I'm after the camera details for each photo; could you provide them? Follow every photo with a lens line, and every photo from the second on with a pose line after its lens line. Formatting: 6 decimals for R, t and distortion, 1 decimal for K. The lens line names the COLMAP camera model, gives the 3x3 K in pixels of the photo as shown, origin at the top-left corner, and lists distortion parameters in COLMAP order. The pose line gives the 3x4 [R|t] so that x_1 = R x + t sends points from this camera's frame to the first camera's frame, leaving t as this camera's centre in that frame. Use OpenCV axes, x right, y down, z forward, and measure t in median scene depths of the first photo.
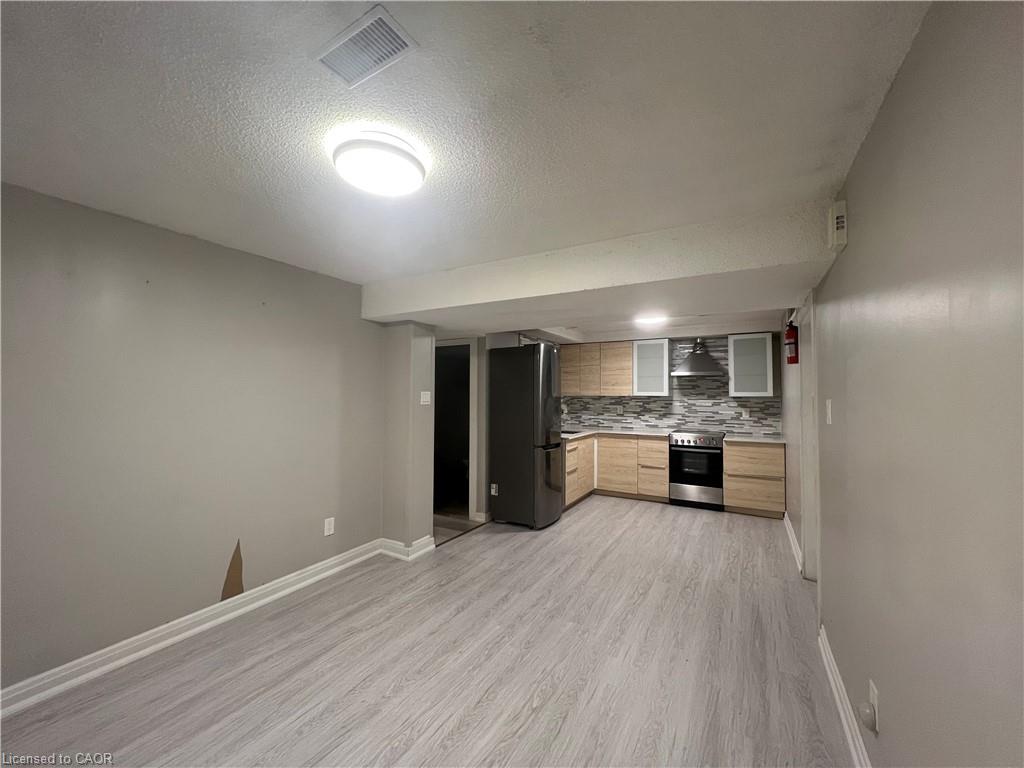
lens RADIAL K [[405.5, 0, 514.1], [0, 405.5, 384.5], [0, 0, 1]] dist [0.001699, 0.000352]
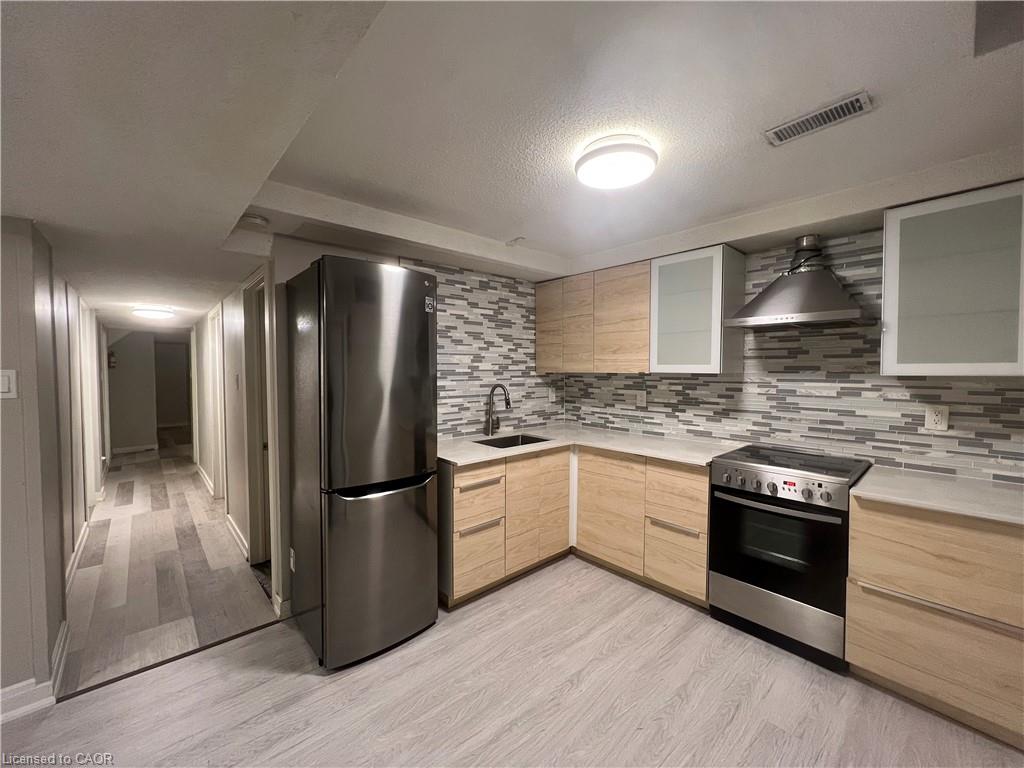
lens RADIAL K [[405.7, 0, 513.8], [0, 405.7, 383.5], [0, 0, 1]] dist [-0.002238, 0.000196]
pose [[0.949757, 0.005648, -0.312936, 0.317217], [0.013984, 0.998073, 0.060456, 0.009214], [0.312675, -0.061794, 0.947848, 0.523658]]
